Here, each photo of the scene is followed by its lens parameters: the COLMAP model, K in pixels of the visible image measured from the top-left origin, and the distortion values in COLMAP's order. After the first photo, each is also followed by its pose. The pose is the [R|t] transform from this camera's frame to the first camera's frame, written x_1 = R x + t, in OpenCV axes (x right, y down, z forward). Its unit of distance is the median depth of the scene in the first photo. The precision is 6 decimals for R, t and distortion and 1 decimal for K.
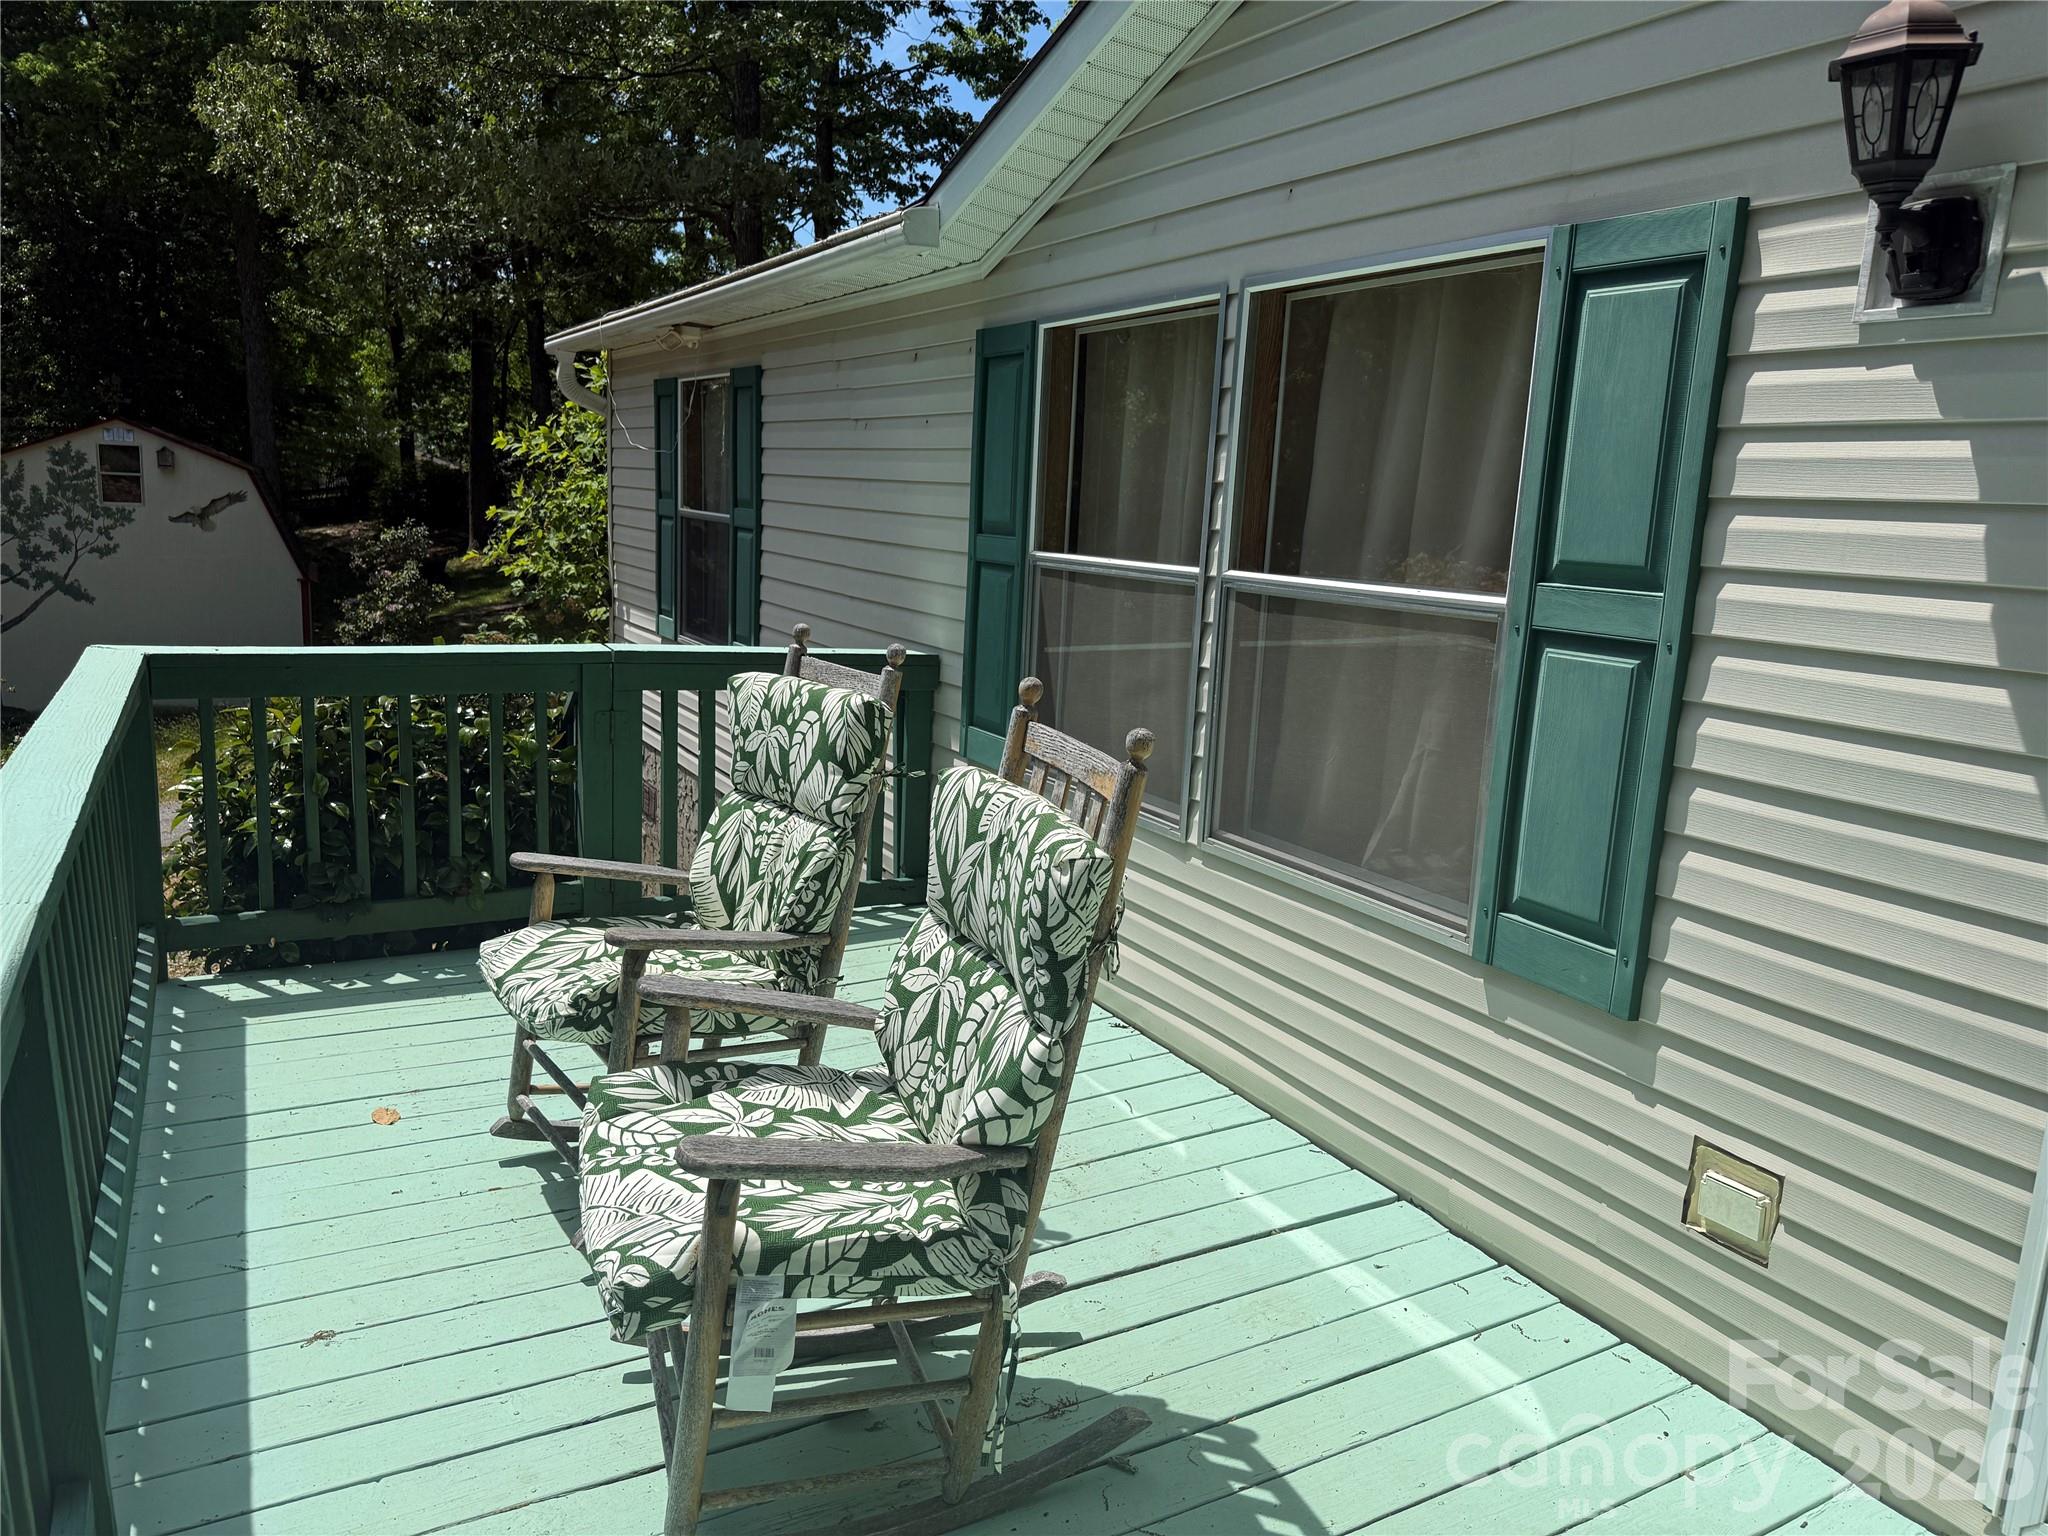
lens RADIAL K [[1406.0, 0, 1024.0], [0, 1406.0, 768.0], [0, 0, 1]] dist [0.044926, -0.096179]
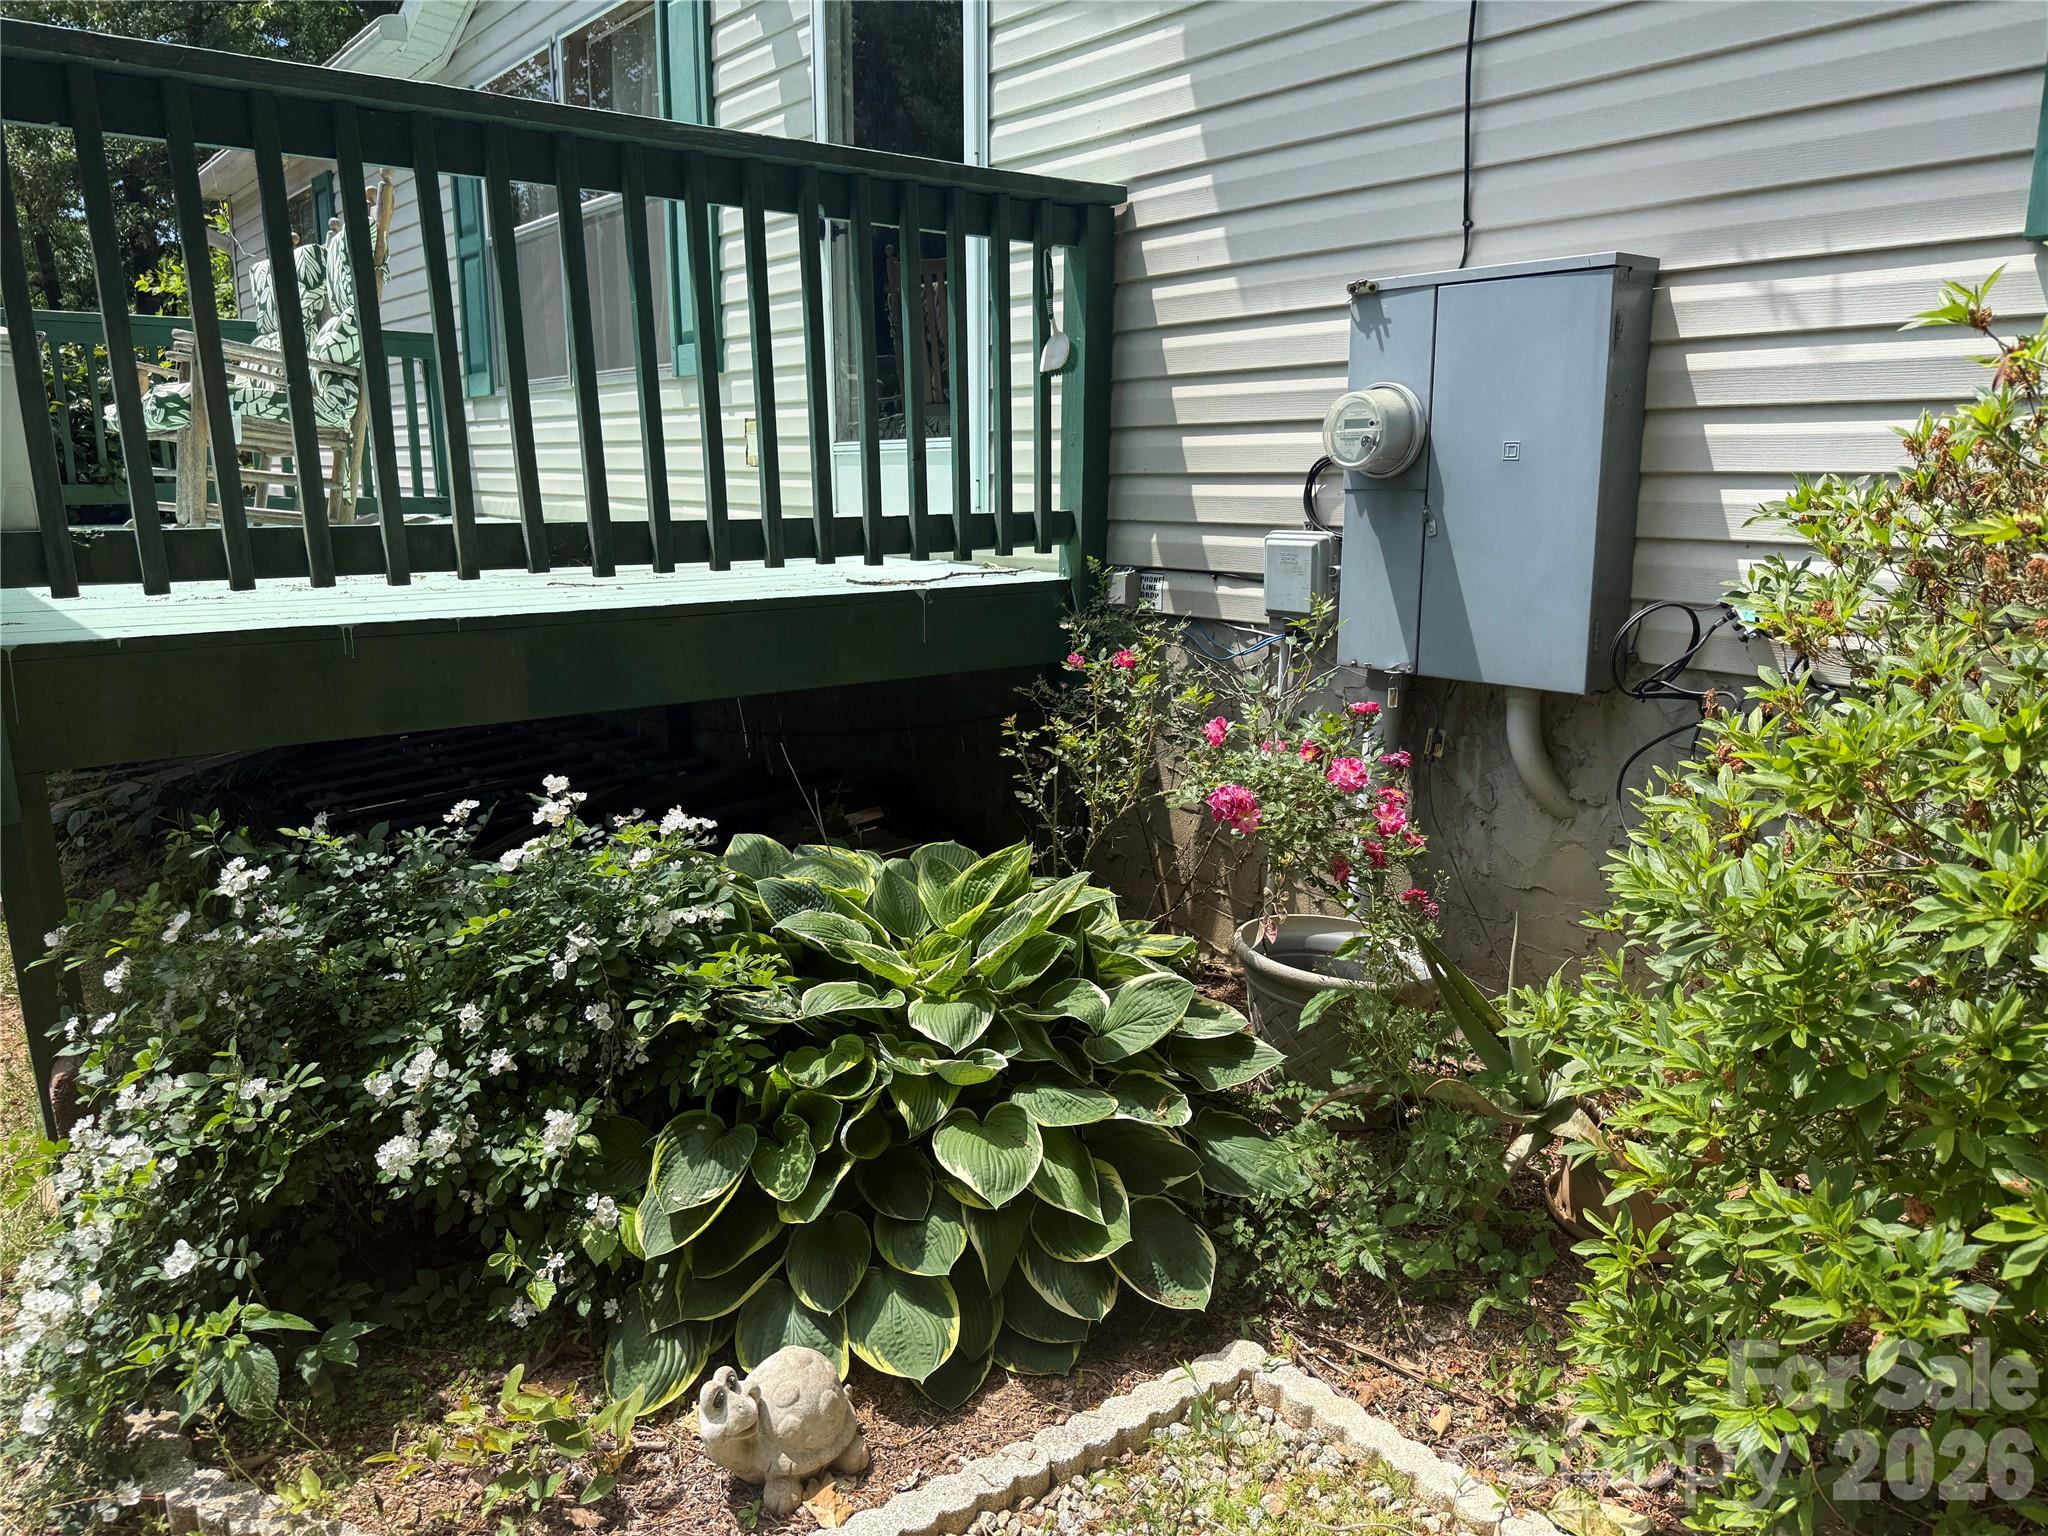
lens RADIAL K [[1406.0, 0, 1024.0], [0, 1406.0, 768.0], [0, 0, 1]] dist [0.044926, -0.096179]
pose [[0.982908, -0.091383, 0.159817, 0.629259], [0.086686, 0.995580, 0.036138, 0.922327], [-0.162413, -0.021666, 0.986485, -1.380928]]
